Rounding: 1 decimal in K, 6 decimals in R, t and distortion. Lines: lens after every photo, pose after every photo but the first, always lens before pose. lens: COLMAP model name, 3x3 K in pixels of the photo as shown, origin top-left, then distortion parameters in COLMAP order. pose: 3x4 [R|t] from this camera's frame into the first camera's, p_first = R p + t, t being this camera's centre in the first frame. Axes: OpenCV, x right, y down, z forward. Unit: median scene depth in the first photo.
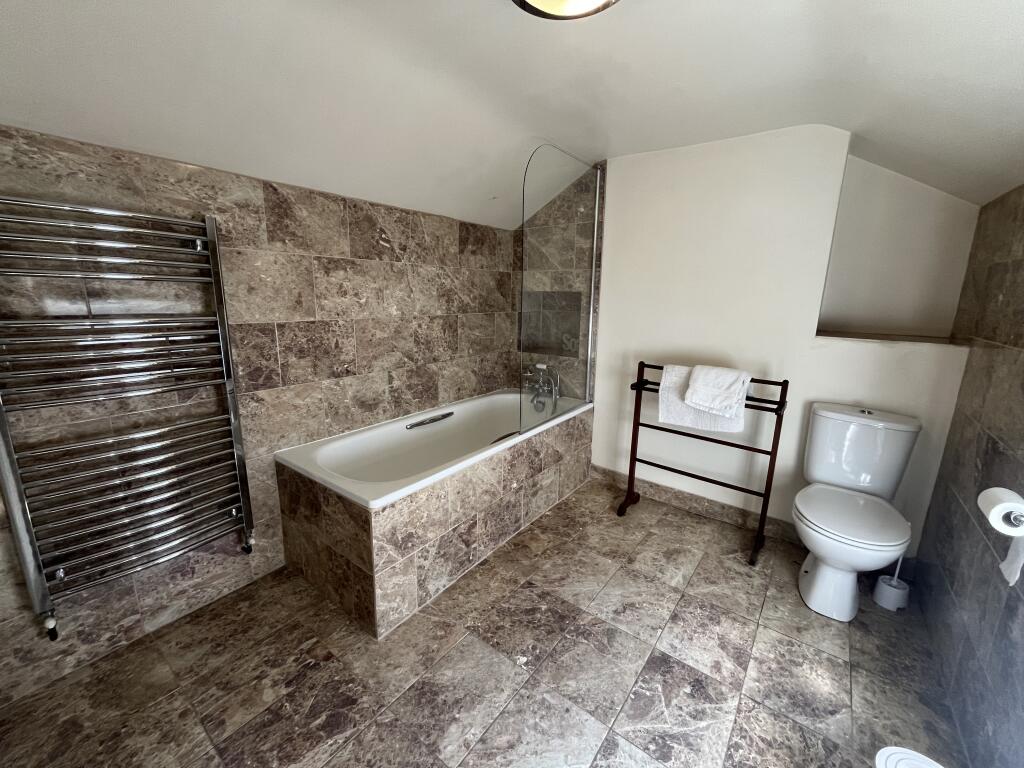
lens RADIAL K [[415.3, 0, 510.1], [0, 415.3, 382.1], [0, 0, 1]] dist [-0.000189, -0.000091]
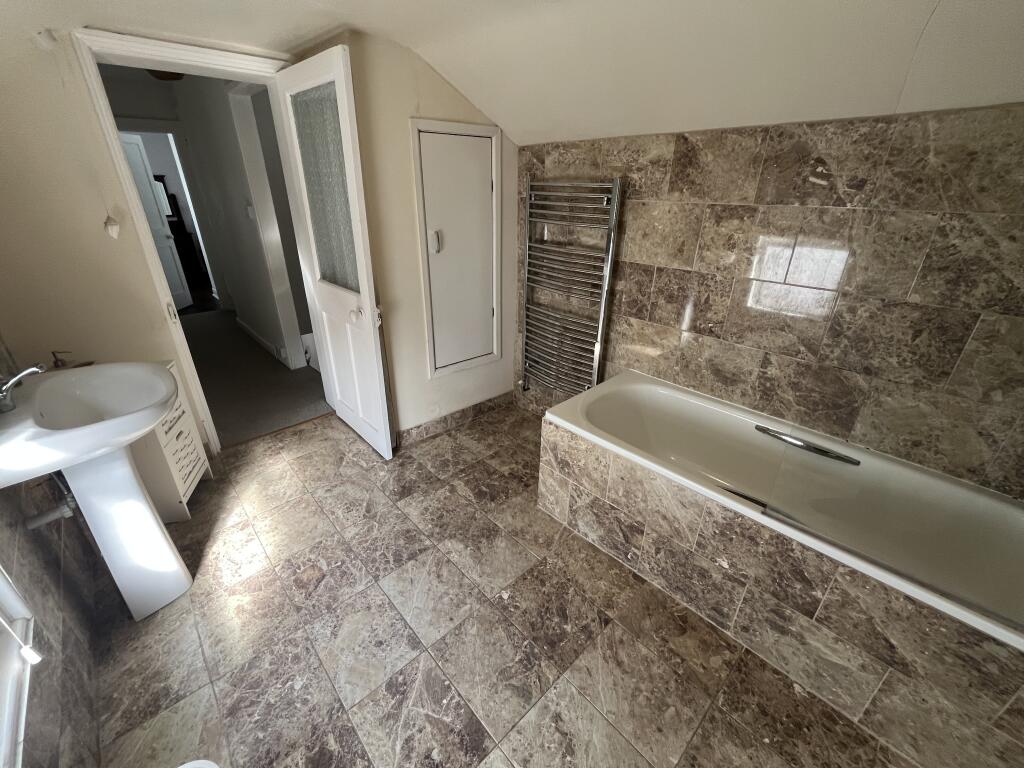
lens RADIAL K [[415.3, 0, 510.0], [0, 415.3, 382.7], [0, 0, 1]] dist [-0.000189, -0.000091]
pose [[-0.157460, 0.400863, -0.902505, 0.648312], [-0.225685, 0.875112, 0.428071, -0.253521], [0.961391, 0.271086, -0.047326, 0.728540]]
